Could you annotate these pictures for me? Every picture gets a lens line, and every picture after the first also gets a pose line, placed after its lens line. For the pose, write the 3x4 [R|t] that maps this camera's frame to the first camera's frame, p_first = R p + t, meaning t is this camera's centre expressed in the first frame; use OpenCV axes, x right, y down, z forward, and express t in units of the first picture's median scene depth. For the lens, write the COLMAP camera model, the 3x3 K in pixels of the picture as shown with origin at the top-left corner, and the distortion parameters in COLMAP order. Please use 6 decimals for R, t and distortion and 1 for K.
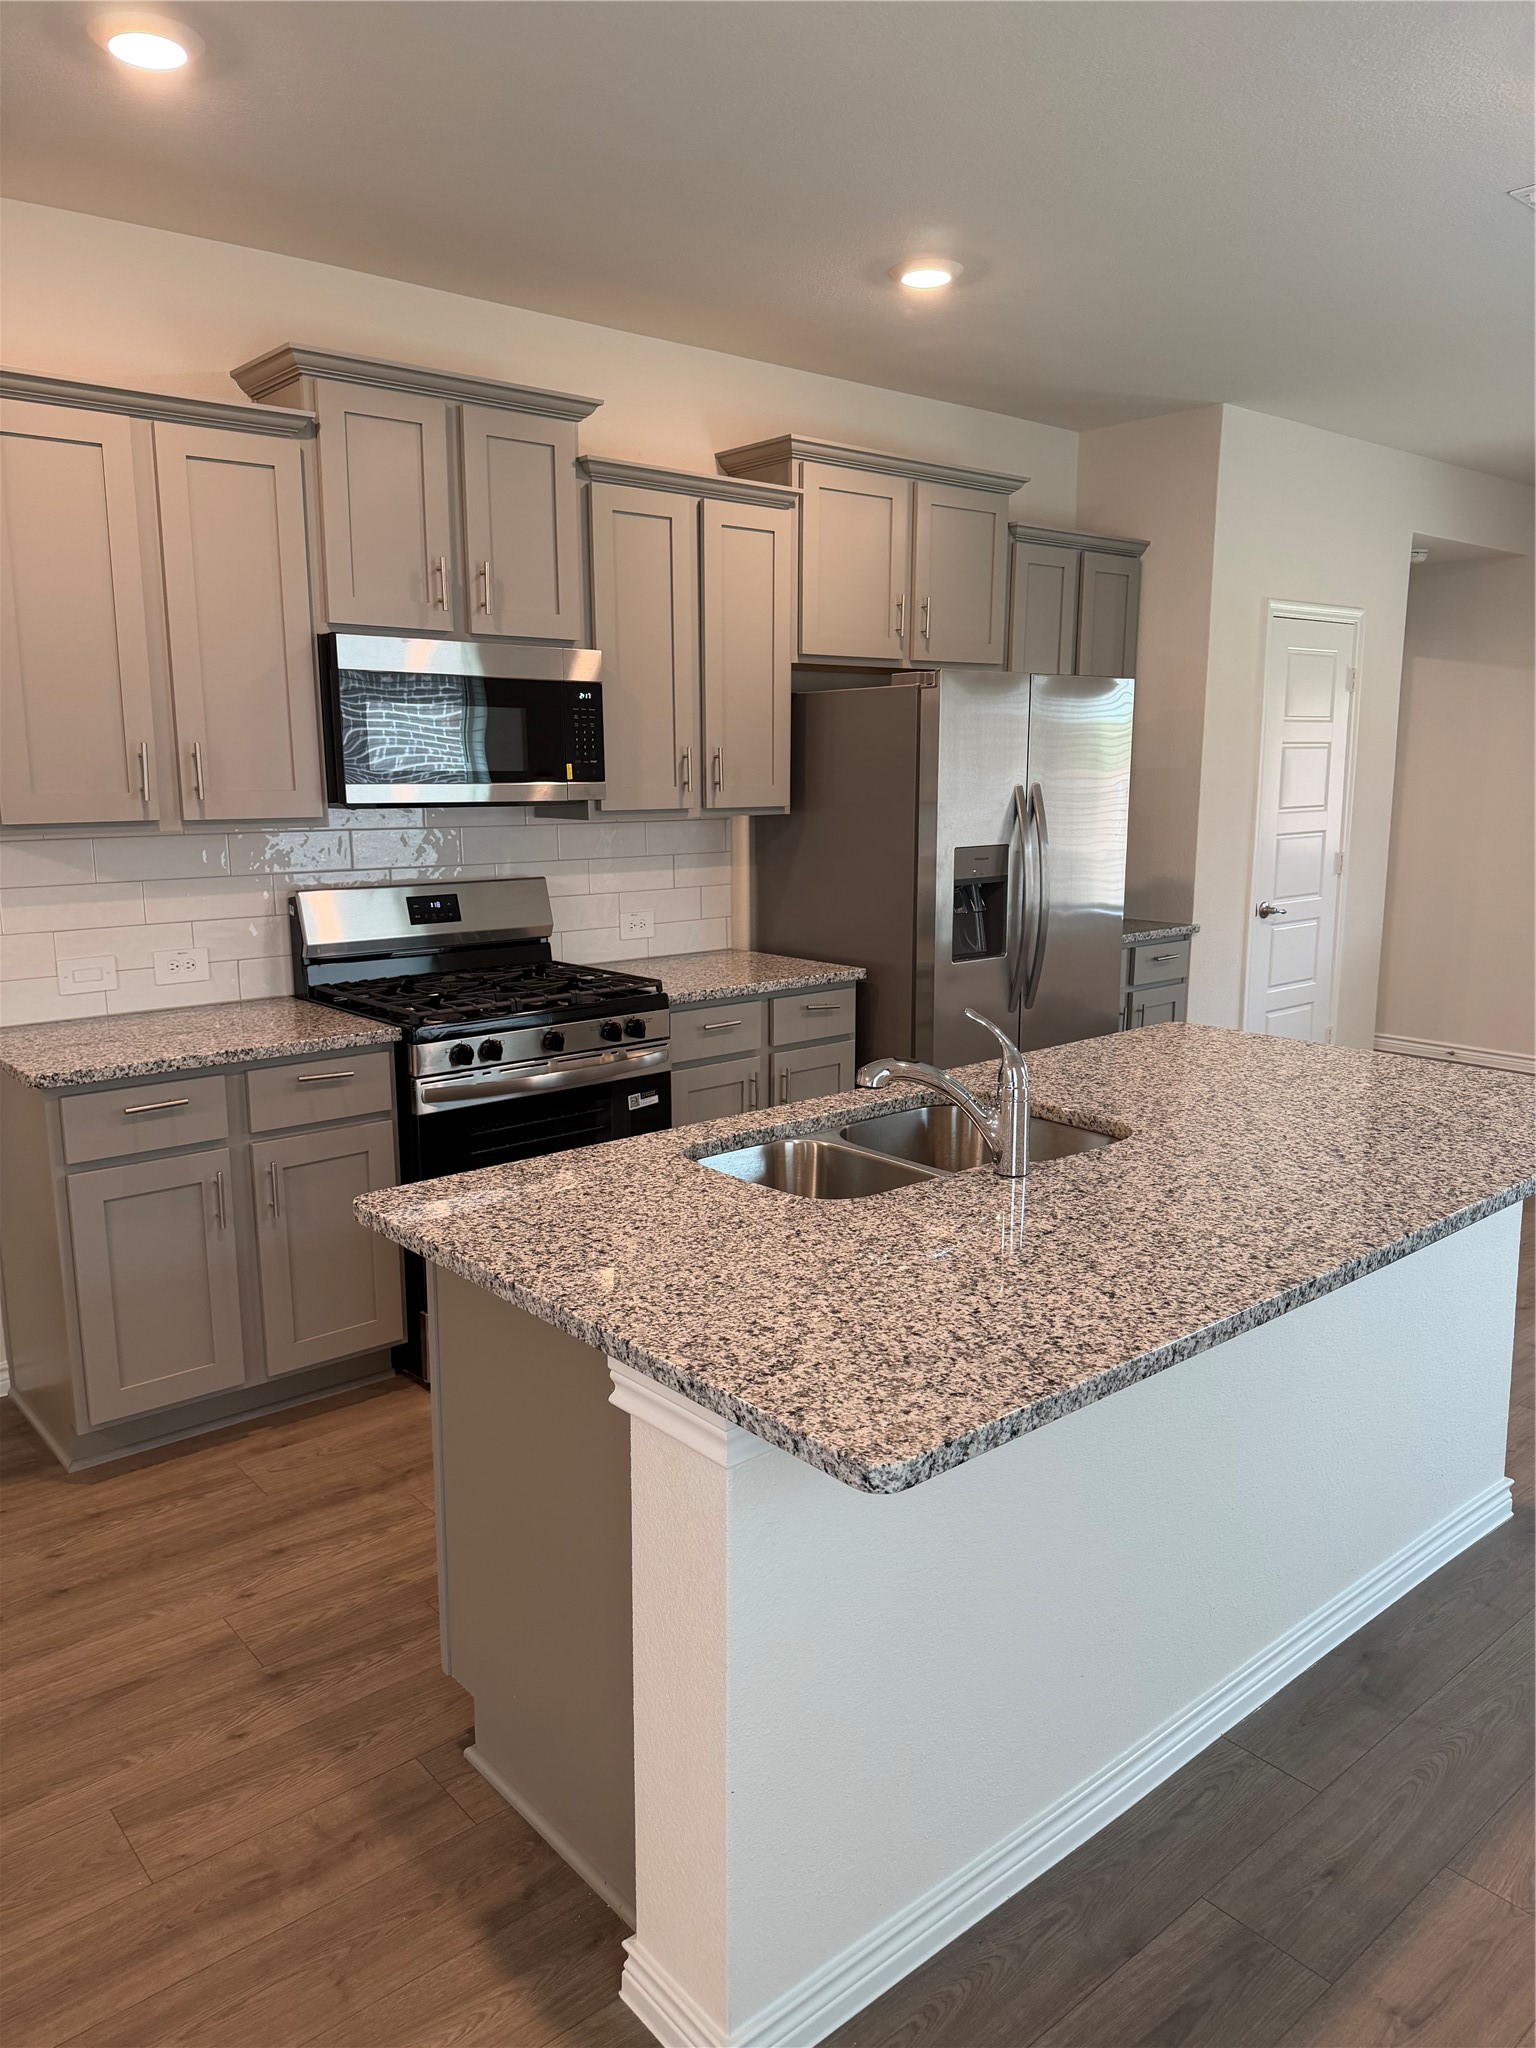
lens RADIAL K [[1452.2, 0, 749.4], [0, 1452.2, 1023.3], [0, 0, 1]] dist [0.106442, -0.118624]
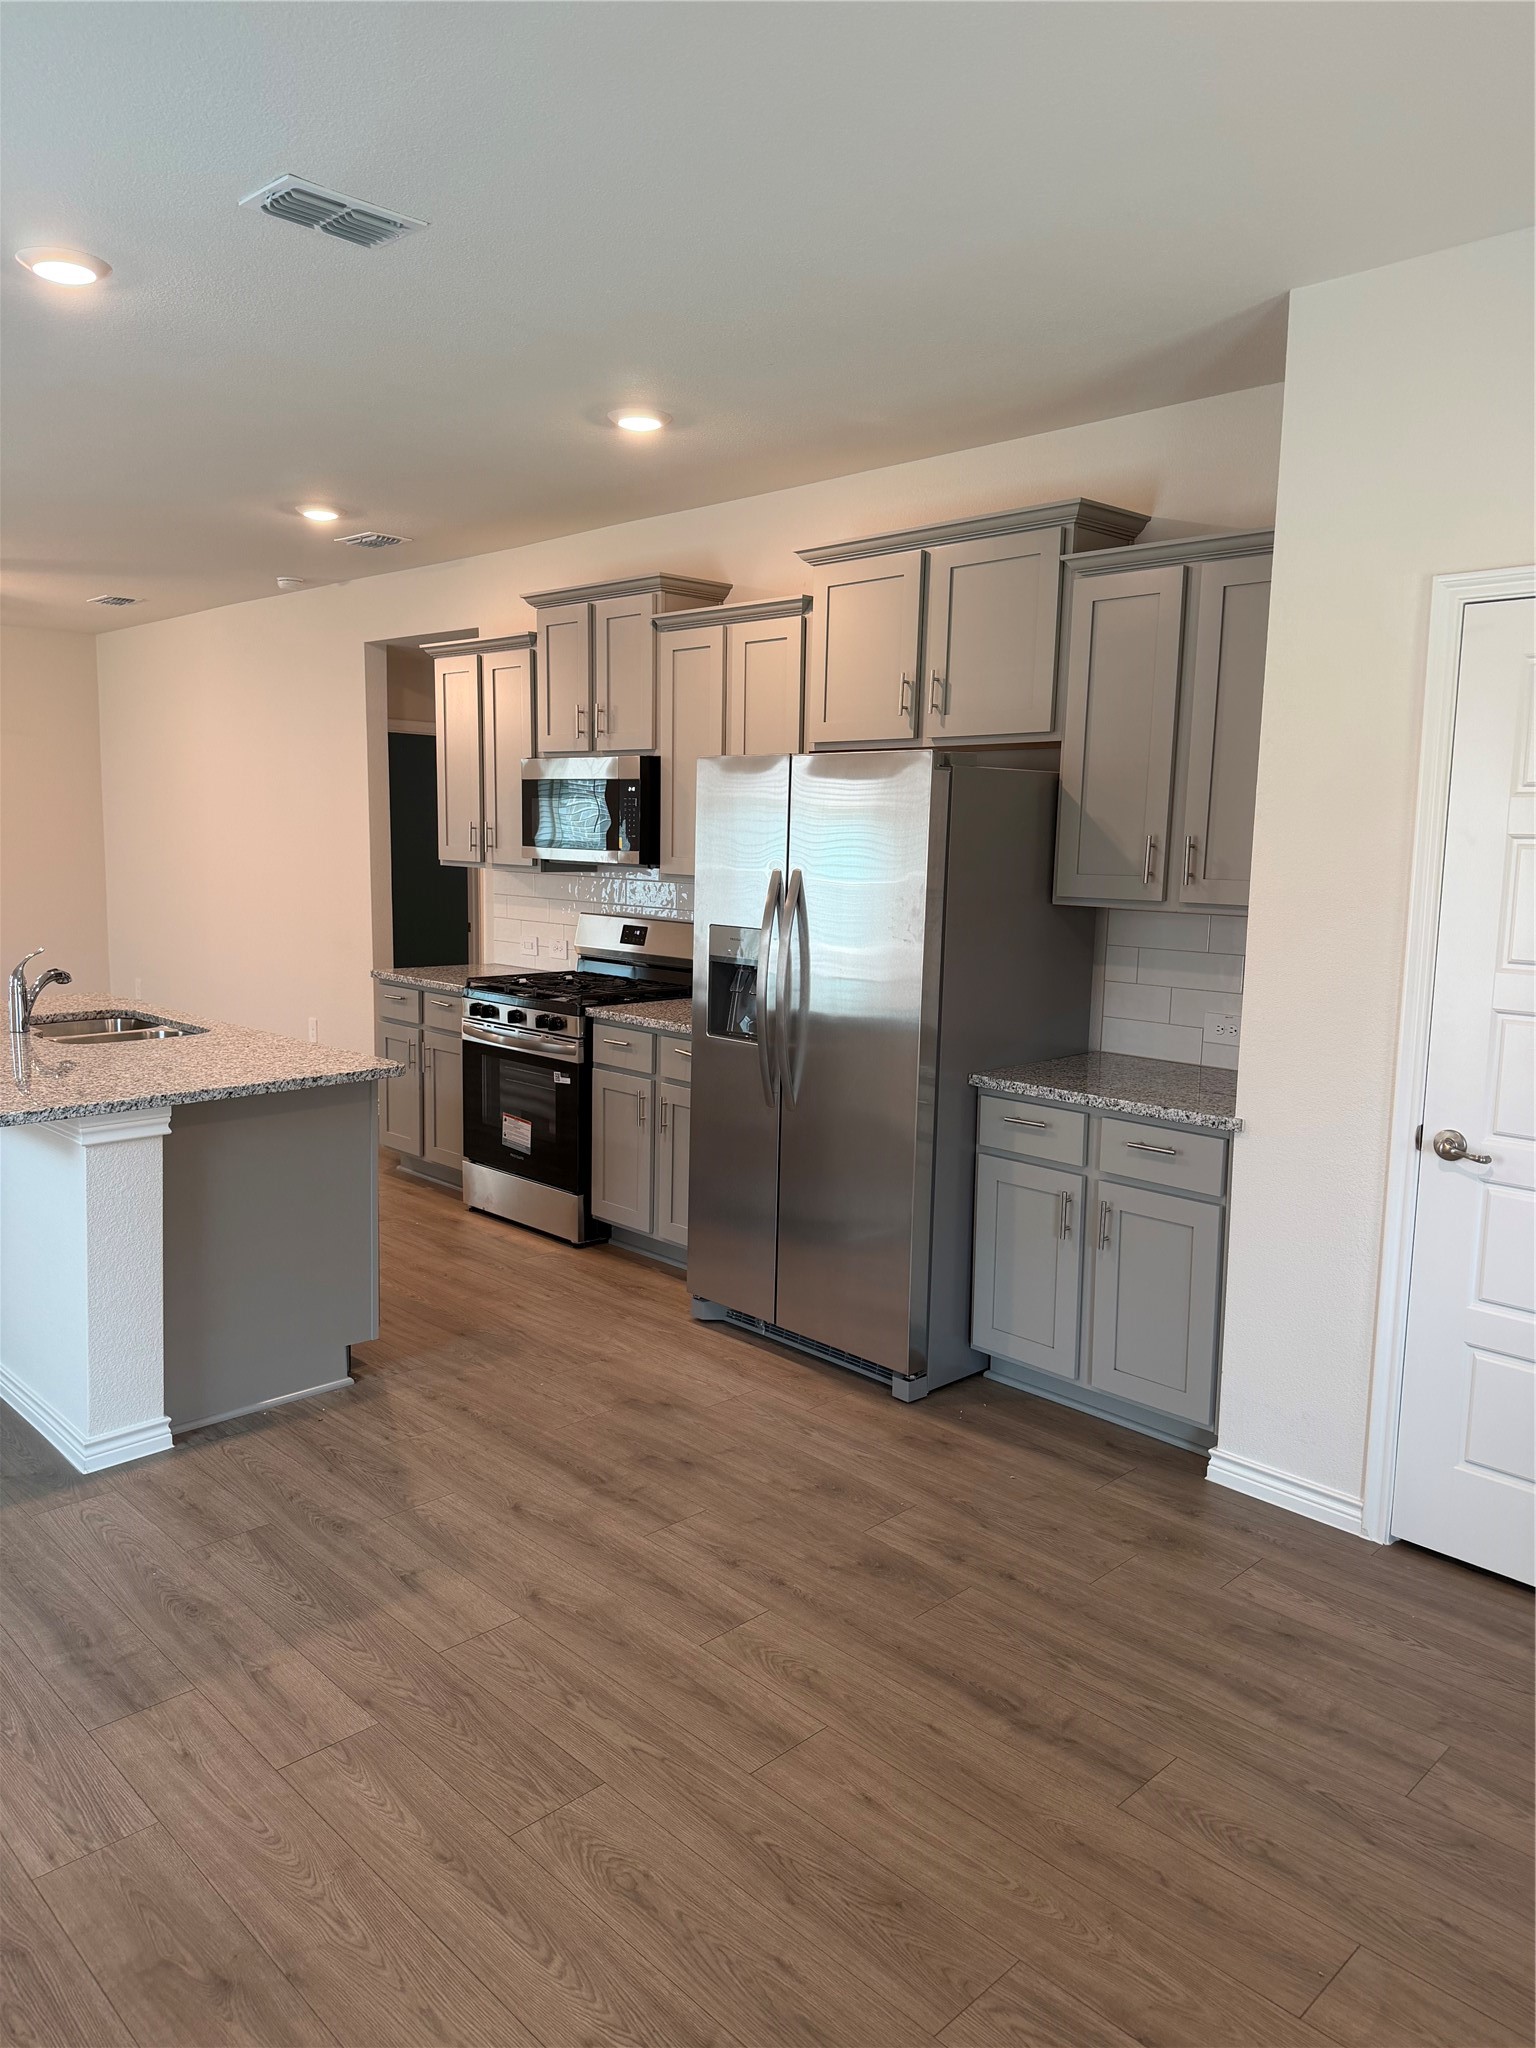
lens RADIAL K [[1452.2, 0, 749.4], [0, 1452.2, 1023.3], [0, 0, 1]] dist [0.106442, -0.118624]
pose [[0.049935, 0.136073, -0.989440, 1.333381], [-0.200239, 0.971925, 0.123558, -0.209699], [0.978474, 0.191955, 0.075780, 1.090576]]
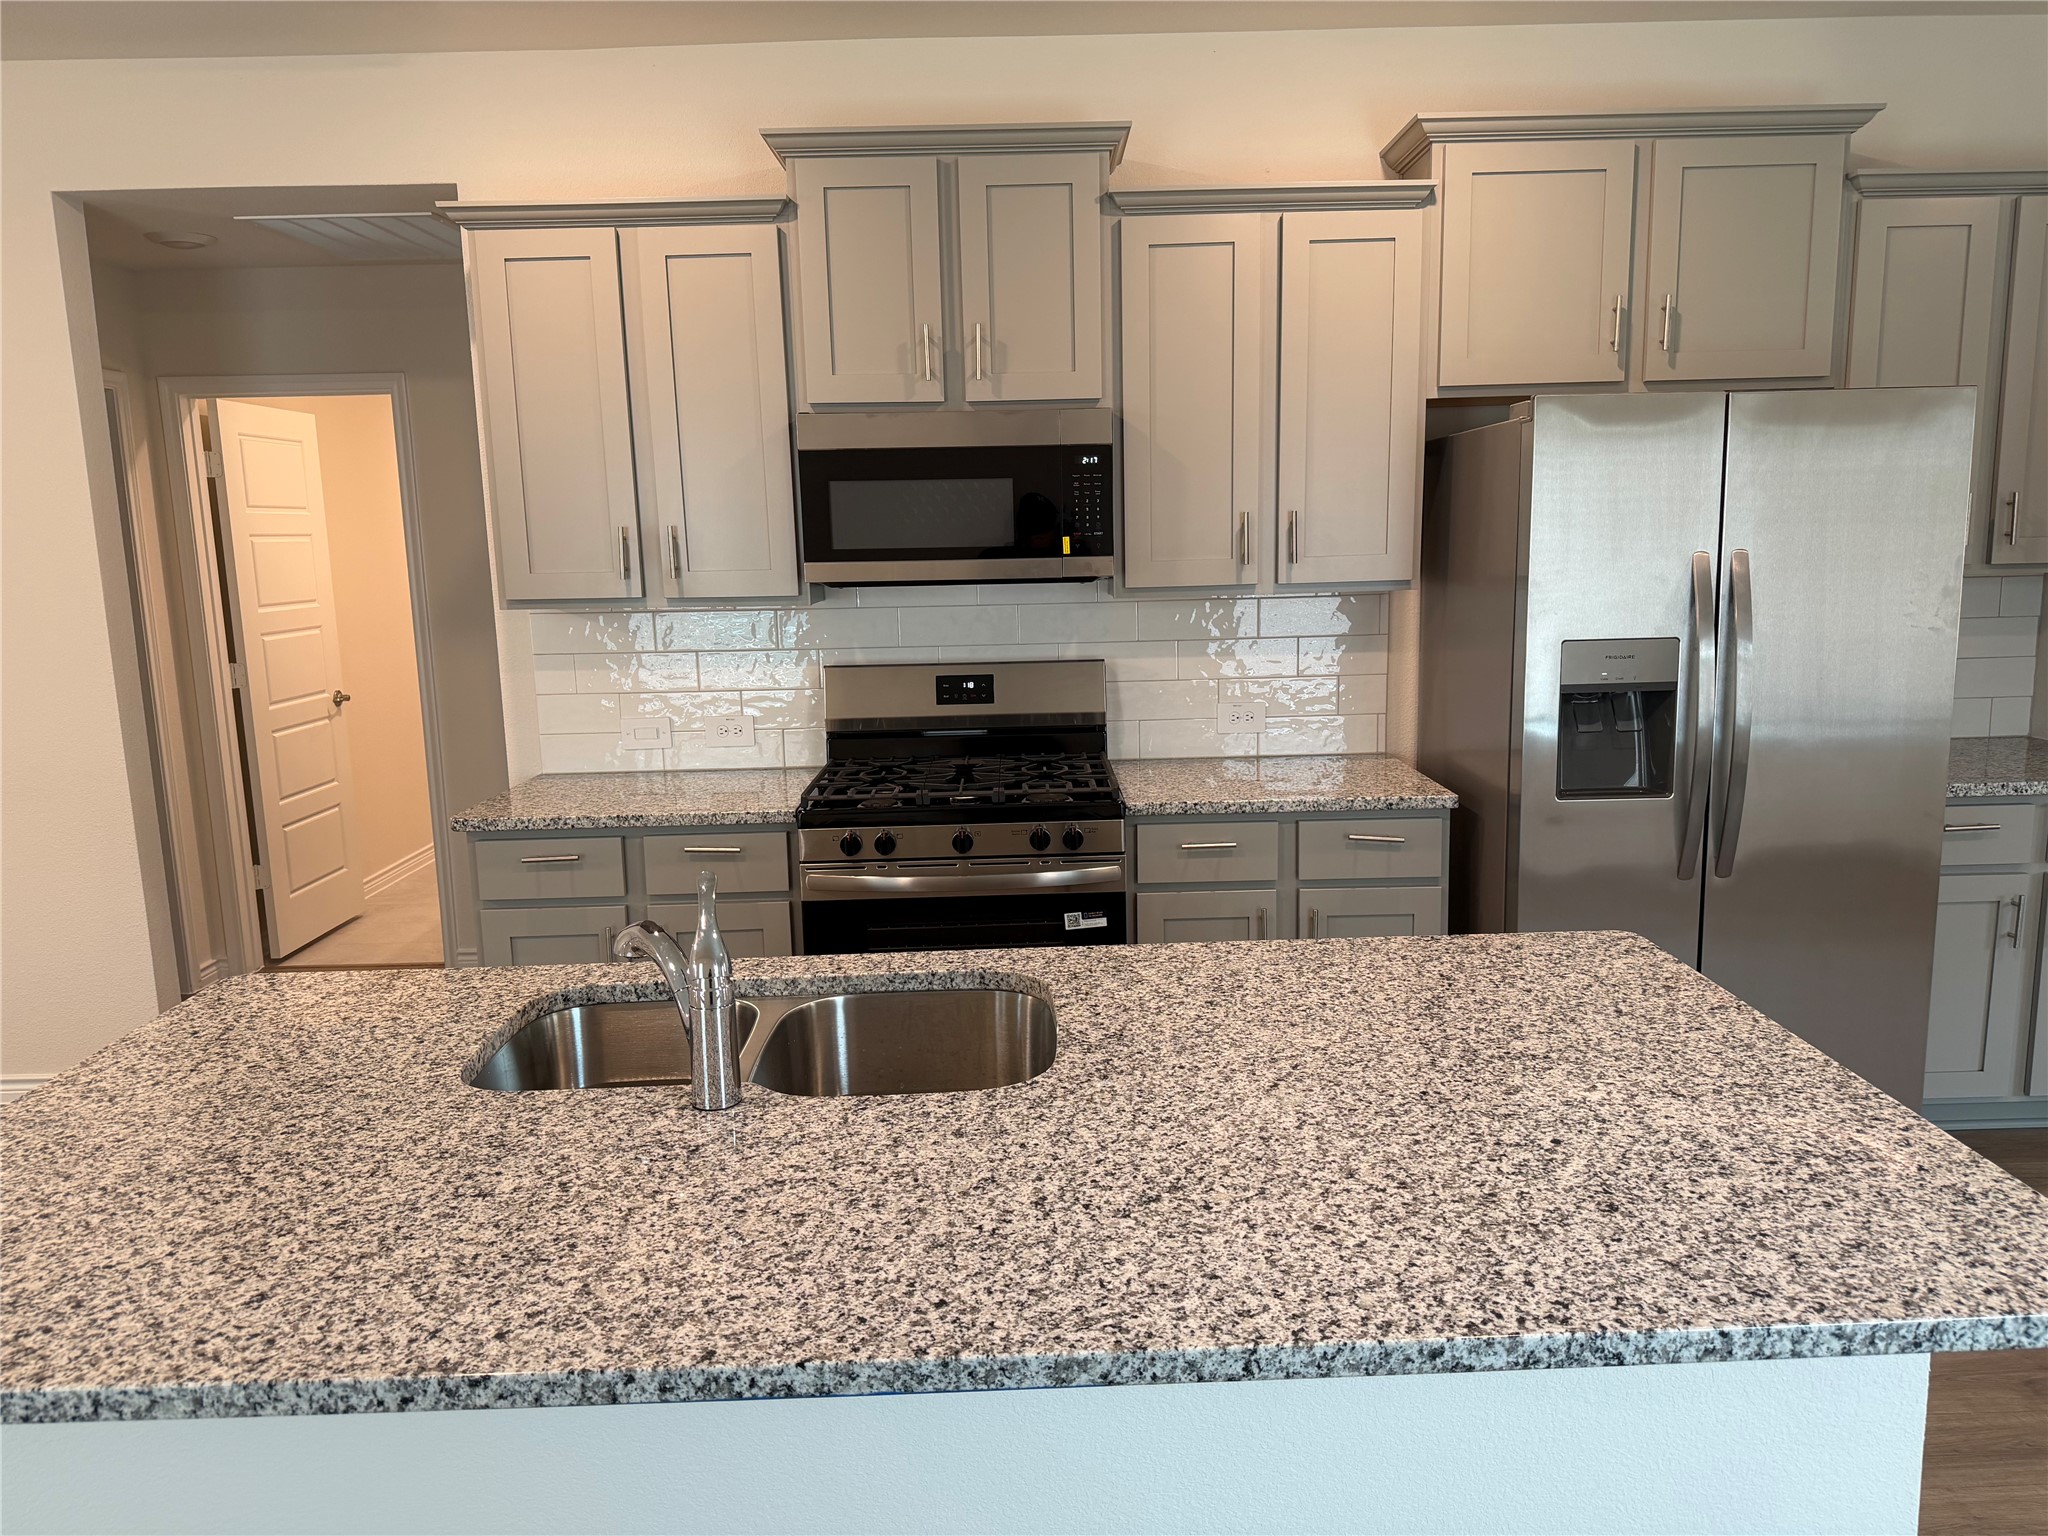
lens RADIAL K [[1435.5, 0, 1032.6], [0, 1435.5, 791.3], [0, 0, 1]] dist [0.034842, -0.042108]
pose [[0.767247, 0.100852, -0.633373, 0.454111], [-0.092917, 0.994619, 0.045816, -0.063027], [0.634586, 0.023699, 0.772489, 0.319582]]
